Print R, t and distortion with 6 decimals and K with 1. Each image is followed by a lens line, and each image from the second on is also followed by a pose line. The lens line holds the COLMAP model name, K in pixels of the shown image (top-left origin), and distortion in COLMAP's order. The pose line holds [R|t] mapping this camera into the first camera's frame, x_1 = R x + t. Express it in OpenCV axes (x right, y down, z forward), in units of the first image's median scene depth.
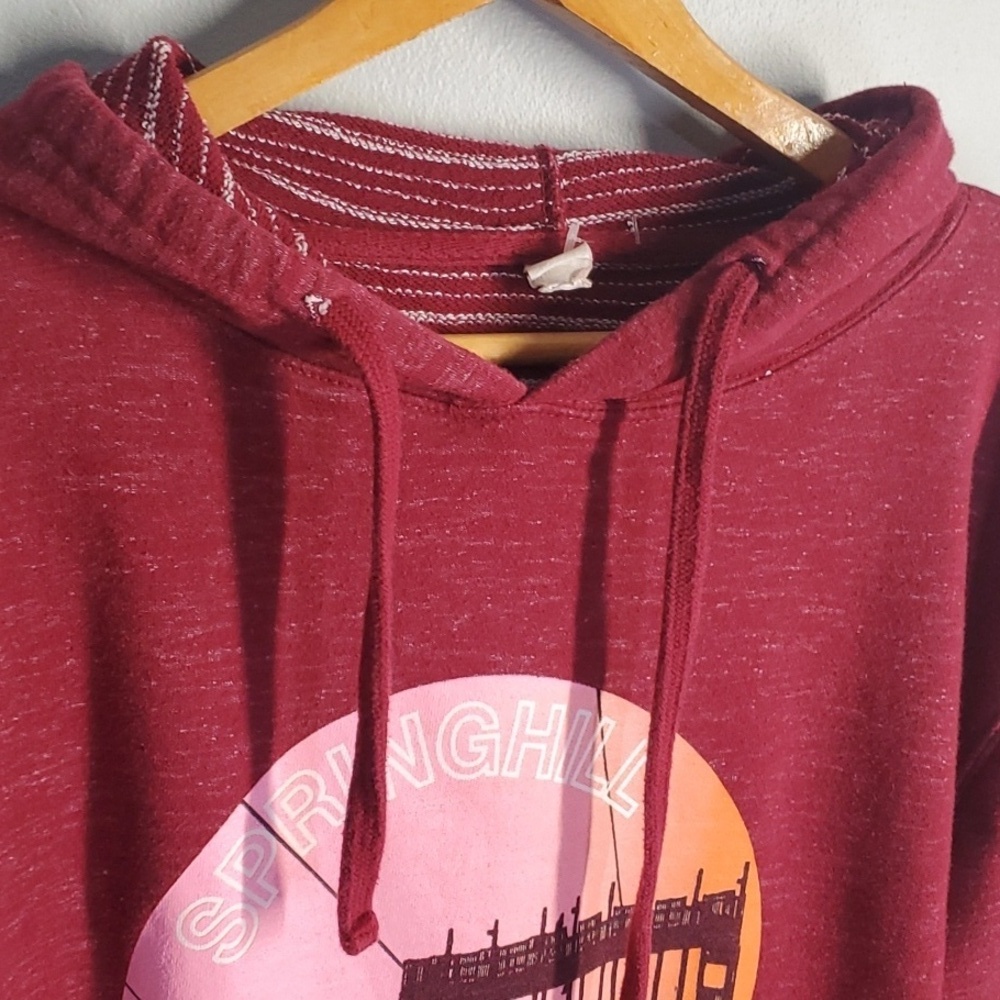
lens RADIAL K [[1715.7, 0, 514.3], [0, 1715.7, 505.7], [0, 0, 1]] dist [0.328316, -1.458671]
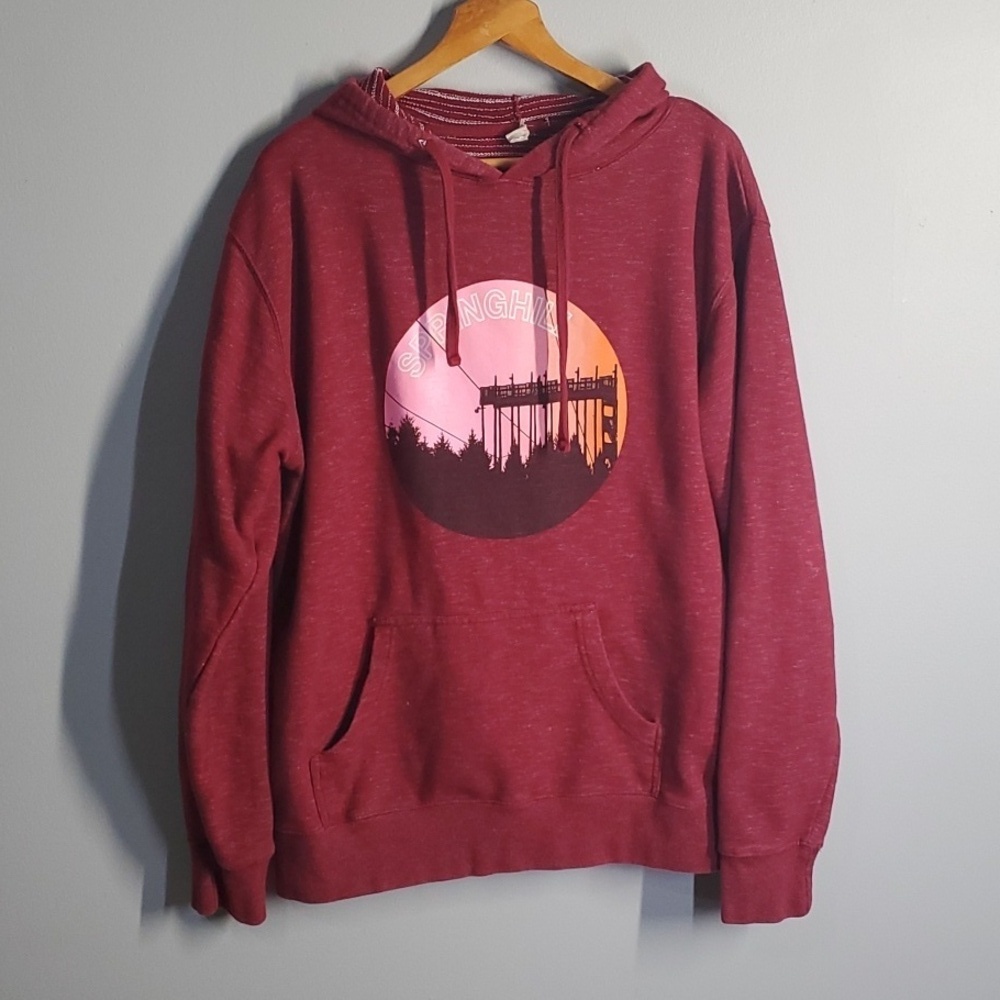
lens RADIAL K [[1715.7, 0, 514.3], [0, 1715.7, 505.7], [0, 0, 1]] dist [0.328316, -1.458671]
pose [[0.963207, -0.033591, -0.266652, 0.767380], [0.019006, 0.998188, -0.057092, 0.643329], [0.268087, 0.049923, 0.962100, -1.758396]]
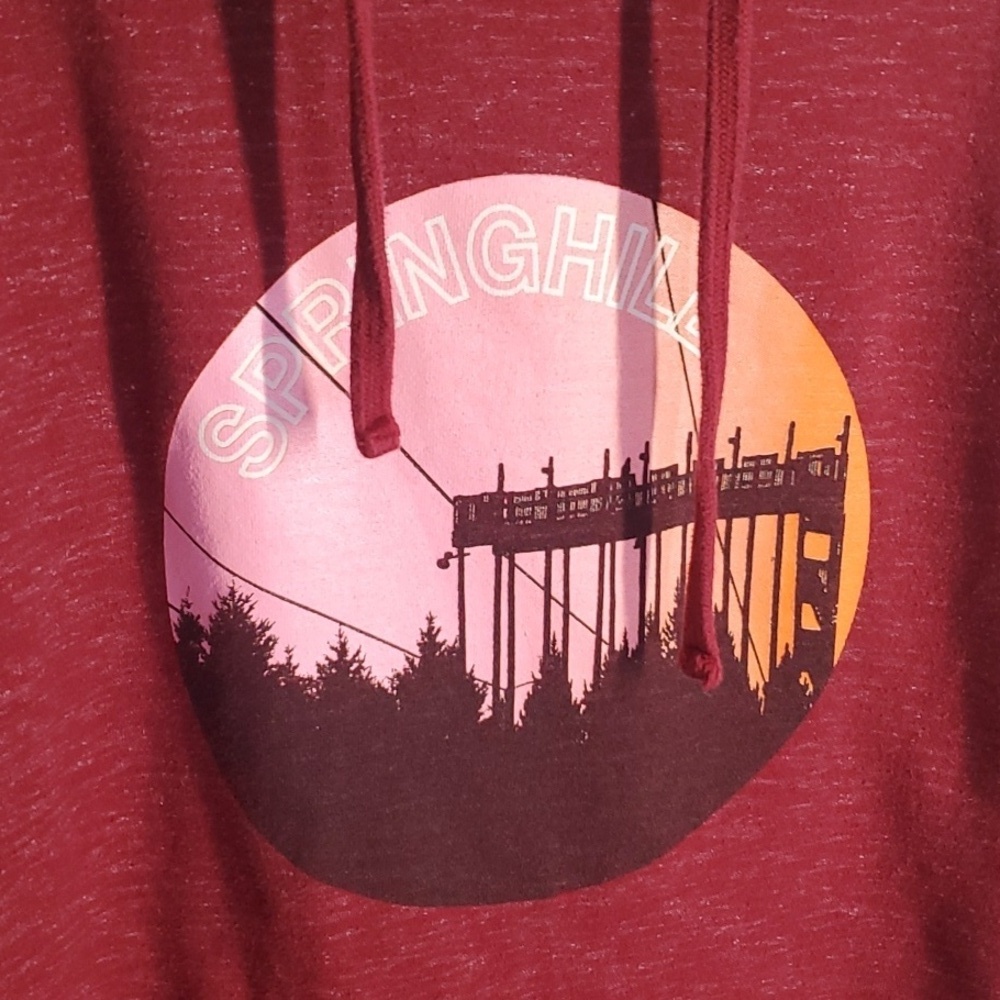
lens RADIAL K [[1715.7, 0, 514.3], [0, 1715.7, 505.7], [0, 0, 1]] dist [0.328316, -1.458671]
pose [[0.977910, -0.010901, -0.208741, 0.172811], [0.024009, 0.997888, 0.060366, 0.219034], [0.207642, -0.064044, 0.976106, 0.092428]]
